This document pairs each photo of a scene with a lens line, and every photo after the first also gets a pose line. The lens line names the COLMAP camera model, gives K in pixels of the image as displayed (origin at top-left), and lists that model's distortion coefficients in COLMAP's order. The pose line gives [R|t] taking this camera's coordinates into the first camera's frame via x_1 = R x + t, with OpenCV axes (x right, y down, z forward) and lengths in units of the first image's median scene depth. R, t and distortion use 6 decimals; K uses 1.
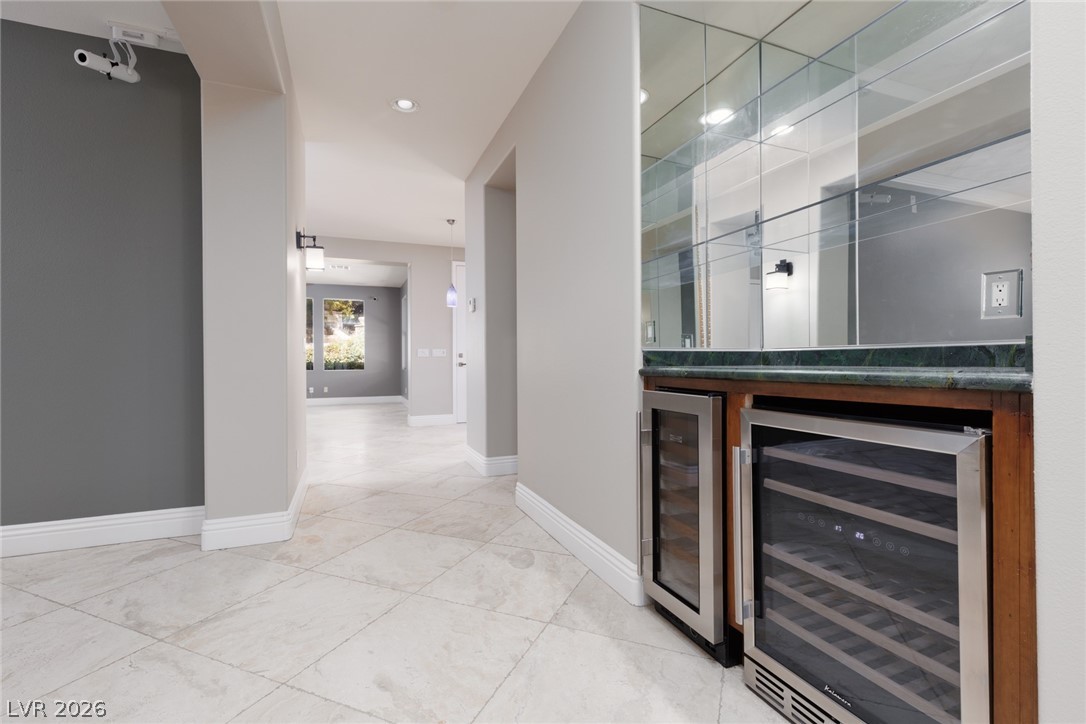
lens RADIAL K [[484.6, 0, 542.6], [0, 484.6, 360.0], [0, 0, 1]] dist [0.008748, 0.000127]
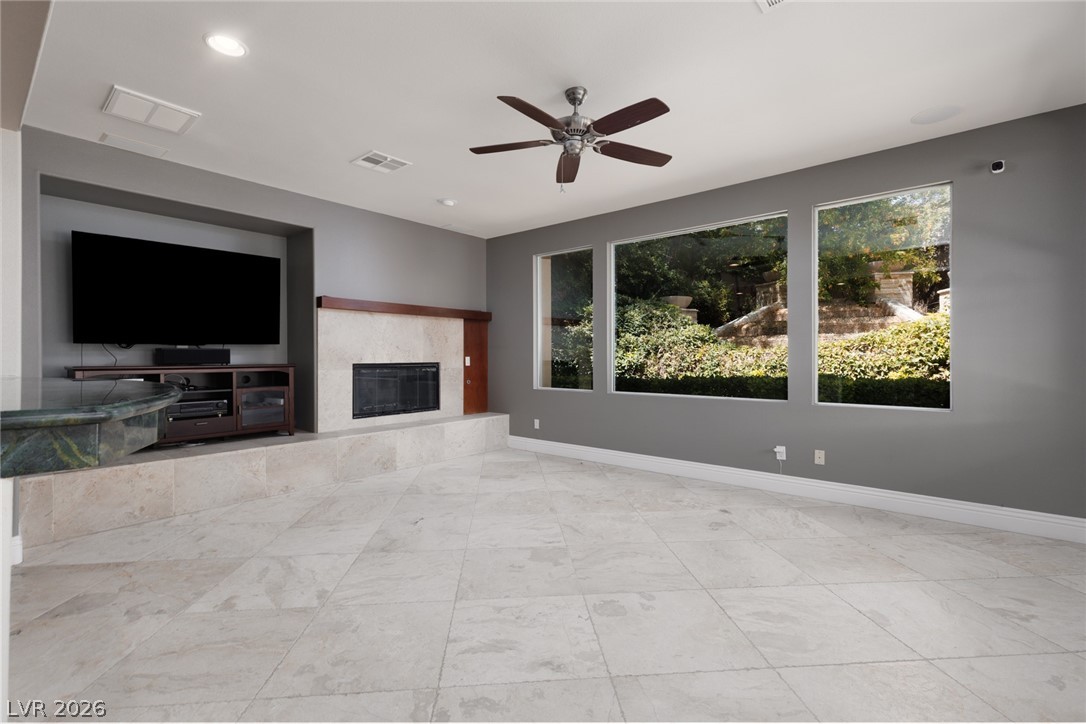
lens RADIAL K [[484.6, 0, 546.7], [0, 484.6, 360.1], [0, 0, 1]] dist [0.008748, 0.000127]
pose [[0.476115, 0.005185, -0.879368, -0.188338], [-0.000597, 0.999984, 0.005573, -0.010075], [0.879383, -0.002128, 0.476110, 0.539759]]
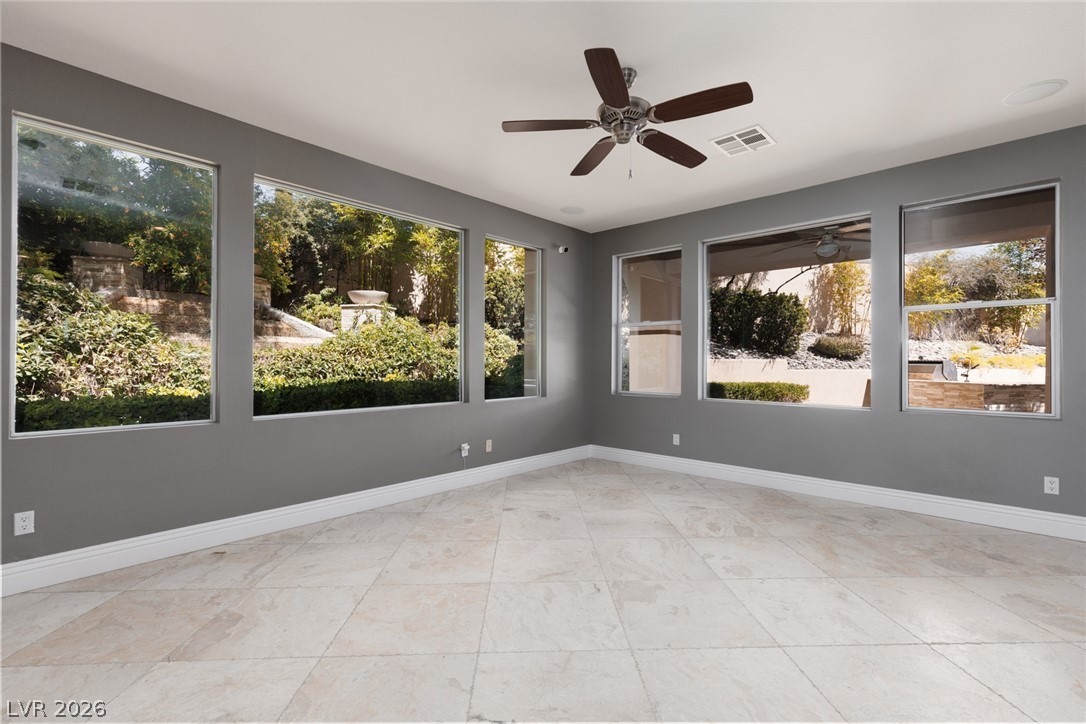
lens RADIAL K [[484.6, 0, 548.8], [0, 484.6, 361.6], [0, 0, 1]] dist [0.008748, 0.000127]
pose [[0.901250, 0.002825, 0.433291, -0.482374], [-0.002863, 0.999996, -0.000566, -0.010683], [-0.433290, -0.000730, 0.901254, 0.489817]]
